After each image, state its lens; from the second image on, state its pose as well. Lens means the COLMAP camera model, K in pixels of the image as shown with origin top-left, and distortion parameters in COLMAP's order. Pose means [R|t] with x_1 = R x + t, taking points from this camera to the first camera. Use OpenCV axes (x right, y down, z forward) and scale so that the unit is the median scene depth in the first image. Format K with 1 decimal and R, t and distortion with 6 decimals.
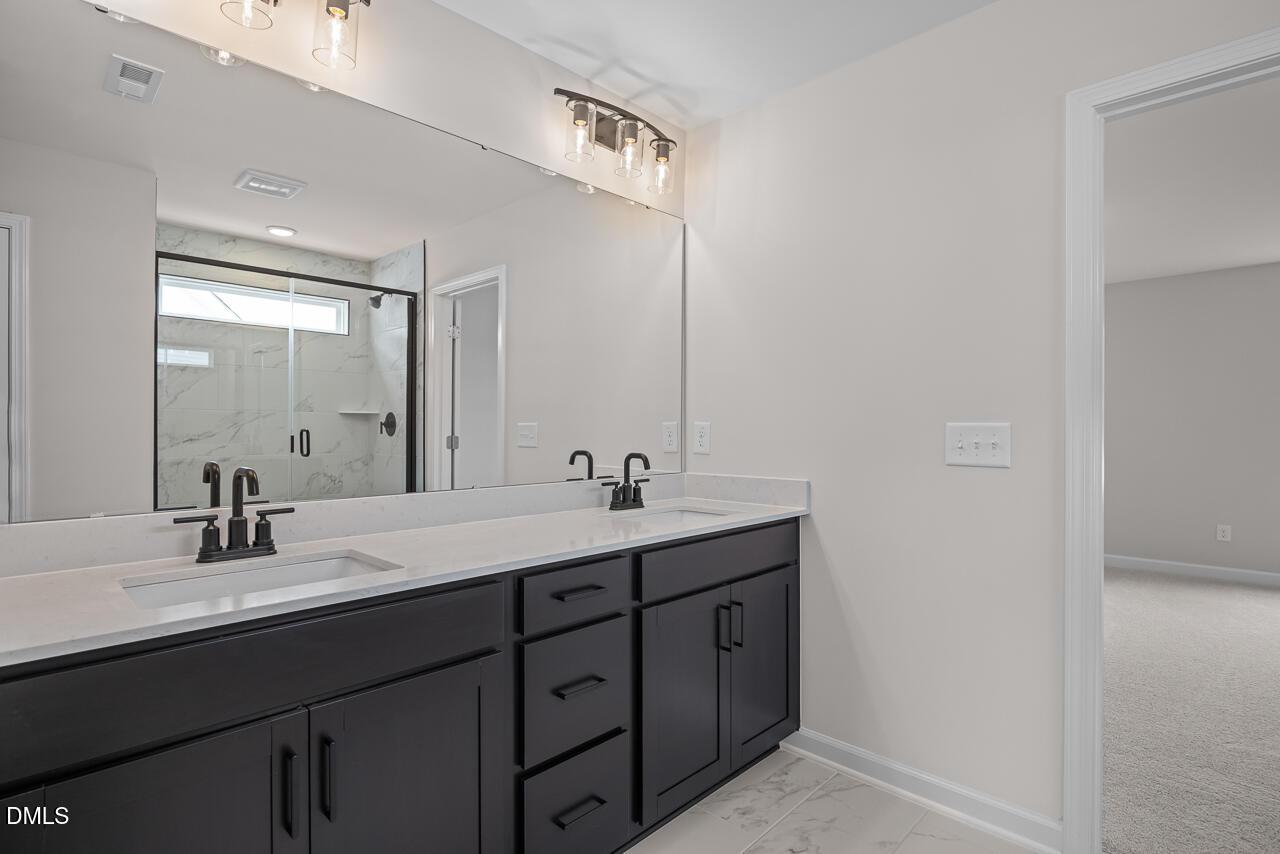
lens RADIAL K [[629.8, 0, 640.0], [0, 629.8, 427.0], [0, 0, 1]] dist [-0.011824, -0.000003]
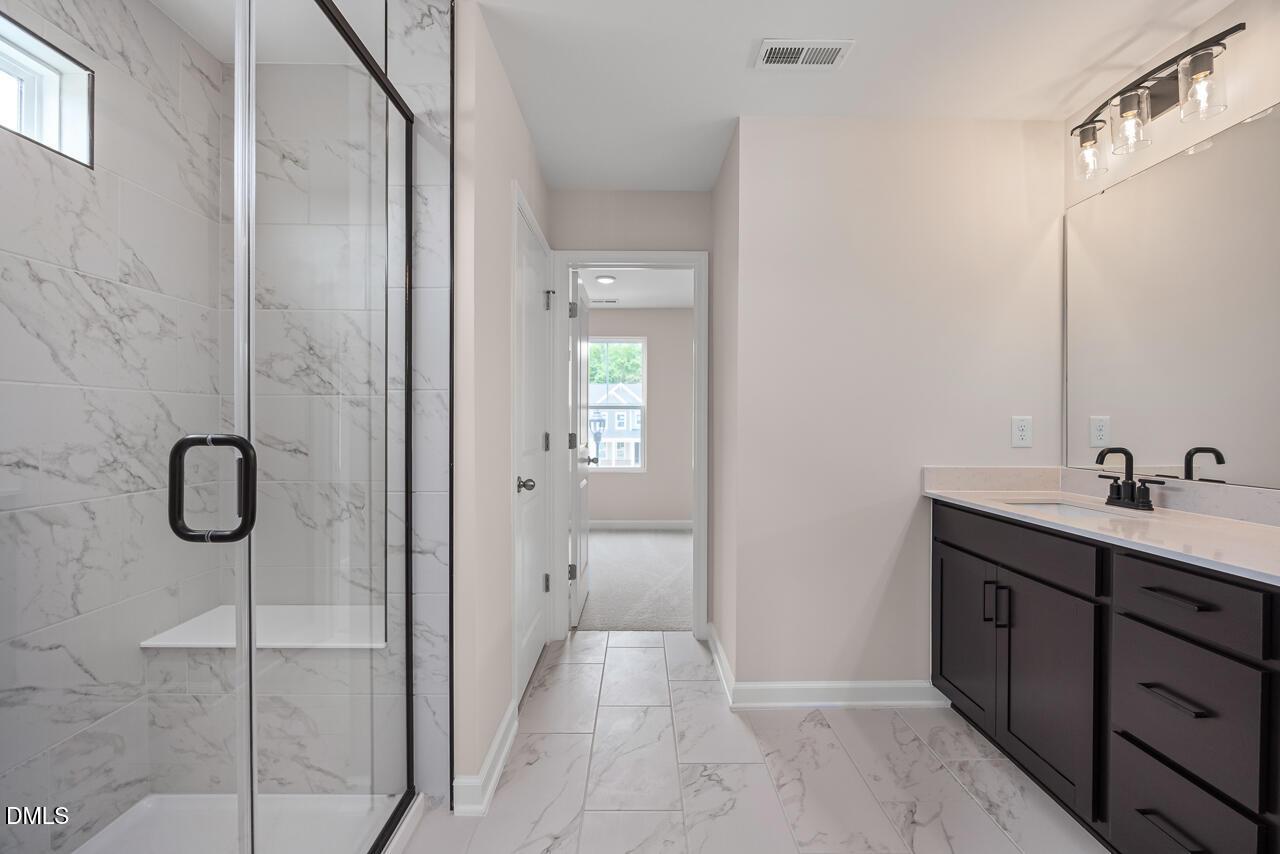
lens RADIAL K [[629.8, 0, 640.0], [0, 629.8, 427.0], [0, 0, 1]] dist [-0.011824, -0.000003]
pose [[-0.713158, 0.008451, -0.700952, 1.237577], [0.011736, 0.999931, 0.000115, -0.000212], [0.700905, -0.008144, -0.713208, 1.226106]]
